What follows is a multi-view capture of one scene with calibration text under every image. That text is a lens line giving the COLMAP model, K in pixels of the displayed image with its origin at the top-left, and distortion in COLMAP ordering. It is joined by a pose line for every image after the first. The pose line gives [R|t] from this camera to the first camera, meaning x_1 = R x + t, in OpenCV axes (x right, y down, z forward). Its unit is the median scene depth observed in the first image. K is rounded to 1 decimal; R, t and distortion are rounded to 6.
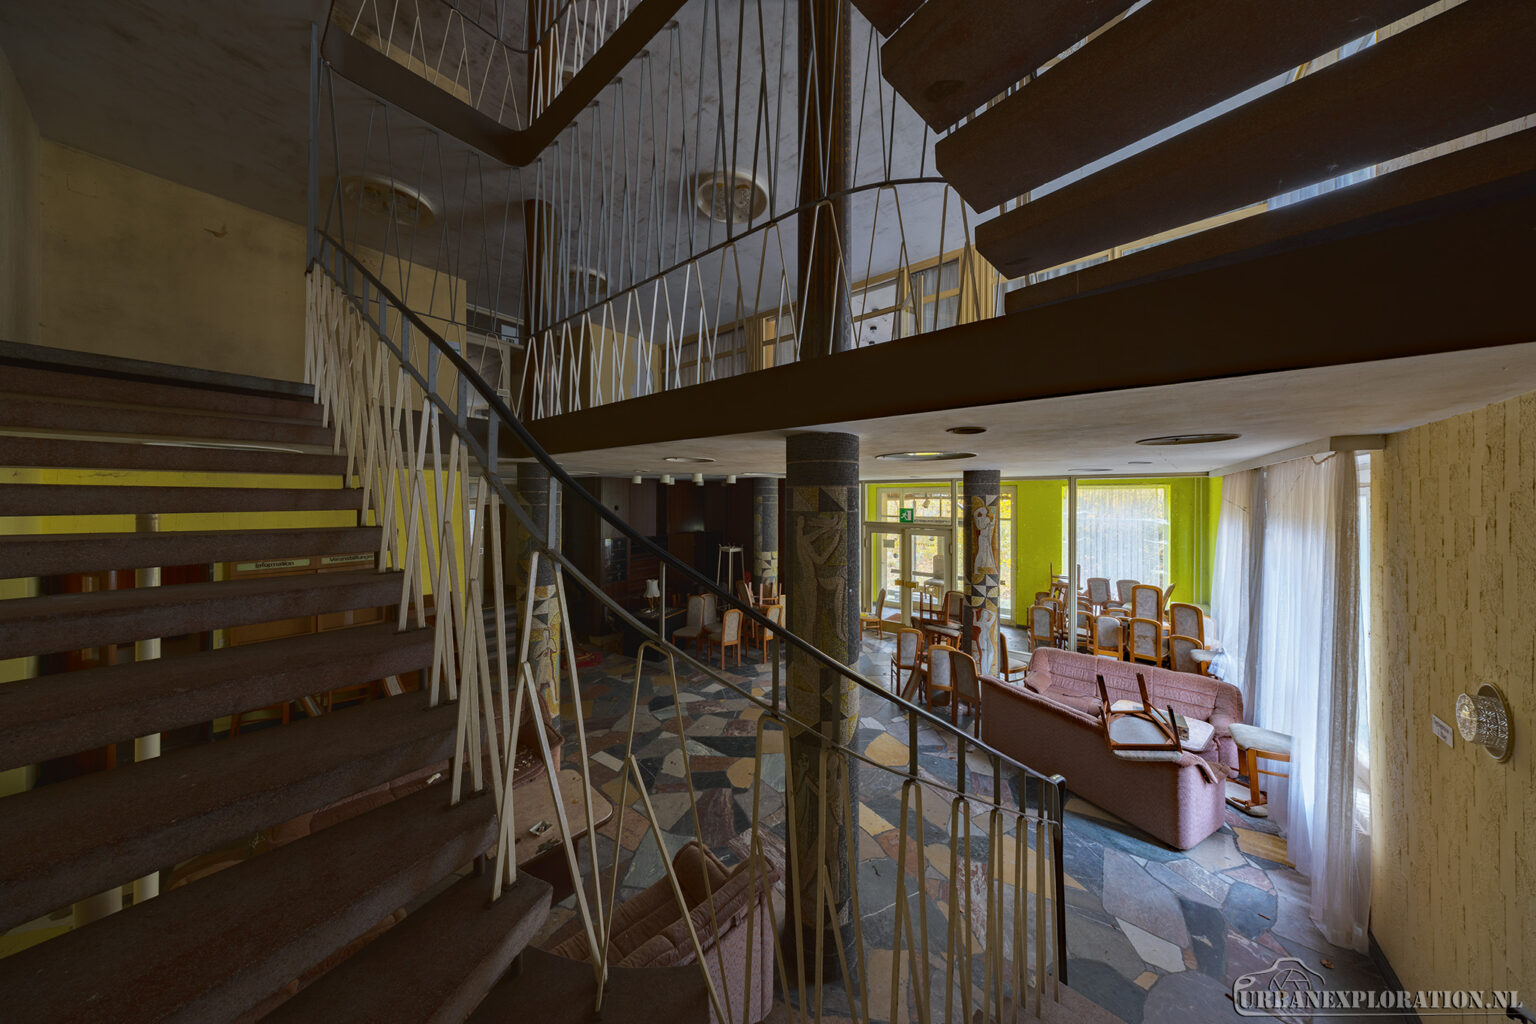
lens RADIAL K [[447.5, 0, 768.0], [0, 447.5, 512.0], [0, 0, 1]] dist [-0.005311, -0.000067]
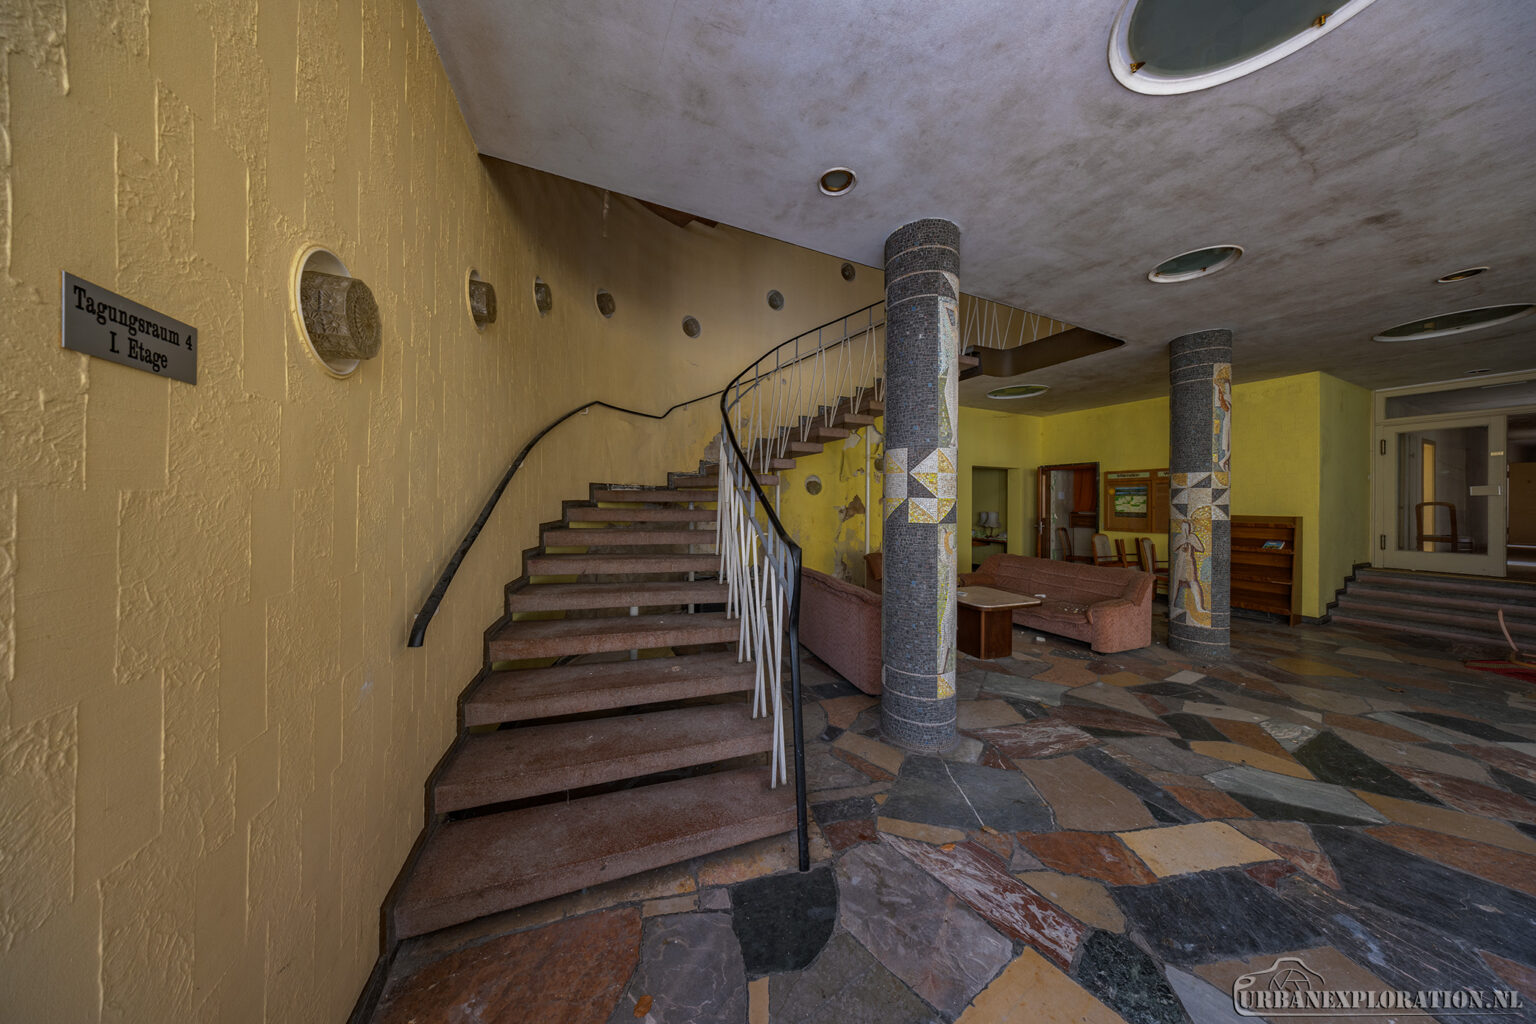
lens RADIAL K [[436.2, 0, 769.4], [0, 436.2, 495.0], [0, 0, 1]] dist [-0.003813, 0.000173]
pose [[-0.439628, -0.019562, -0.897967, 0.675106], [-0.035680, 0.999354, -0.004303, 0.242764], [0.897471, 0.030148, -0.440042, 0.625010]]
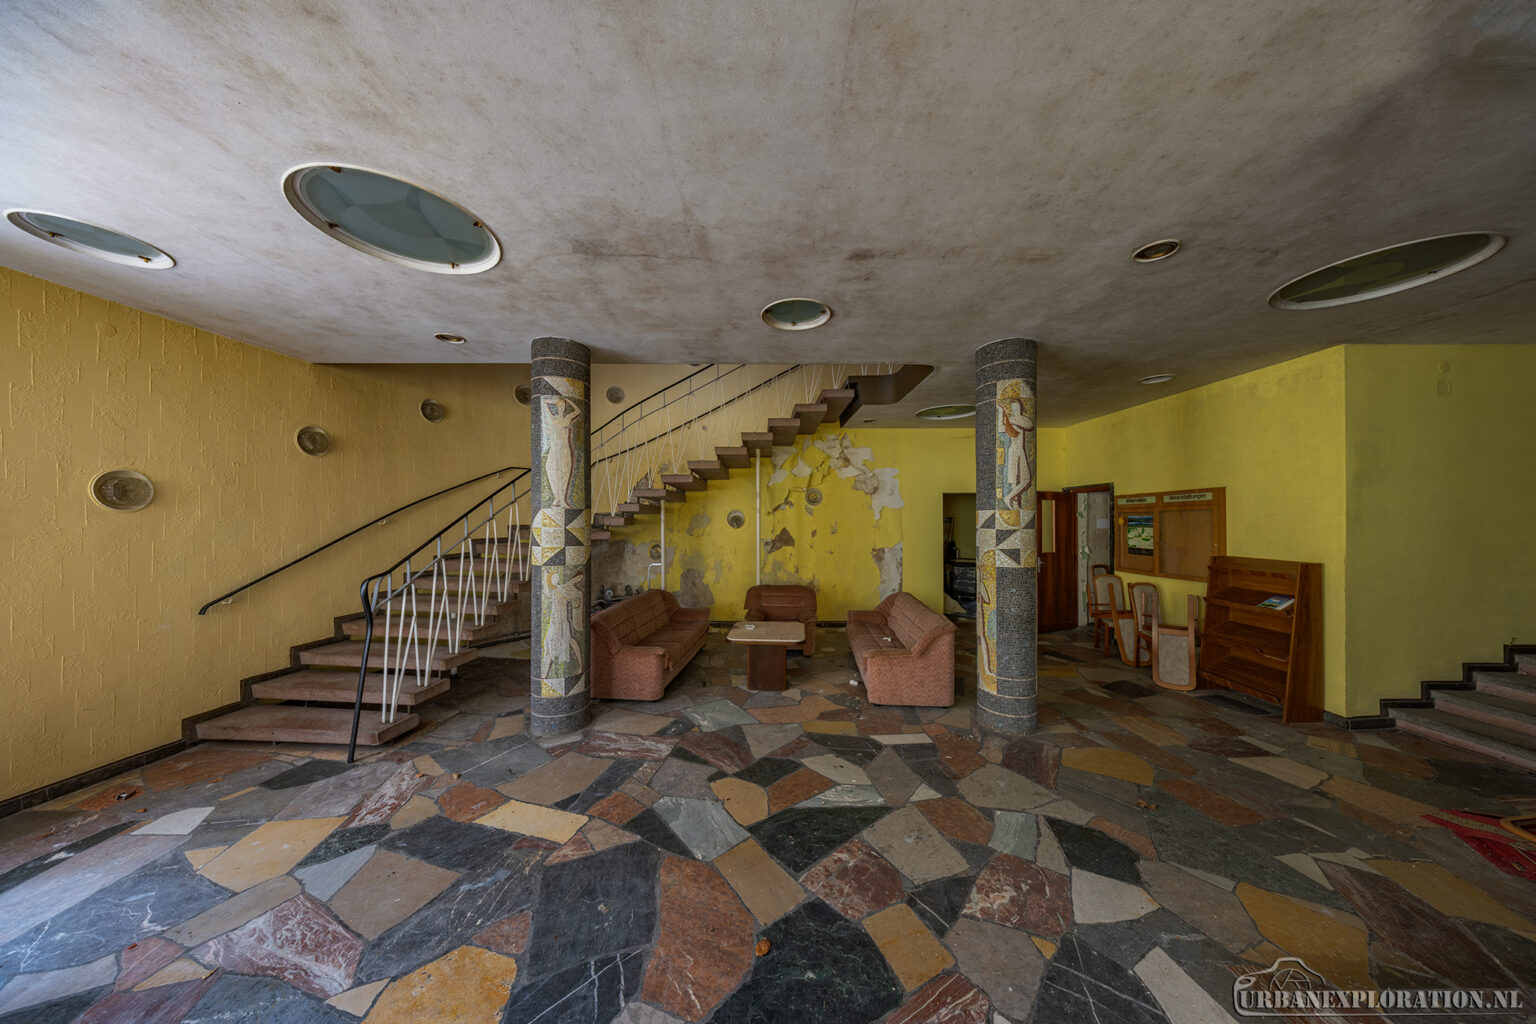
lens RADIAL K [[447.5, 0, 768.0], [0, 447.5, 512.0], [0, 0, 1]] dist [-0.005311, -0.000067]
pose [[-0.771453, -0.013610, -0.636140, 0.286582], [-0.020598, 0.999781, 0.003589, 0.170442], [0.635952, 0.015872, -0.771565, 1.371855]]
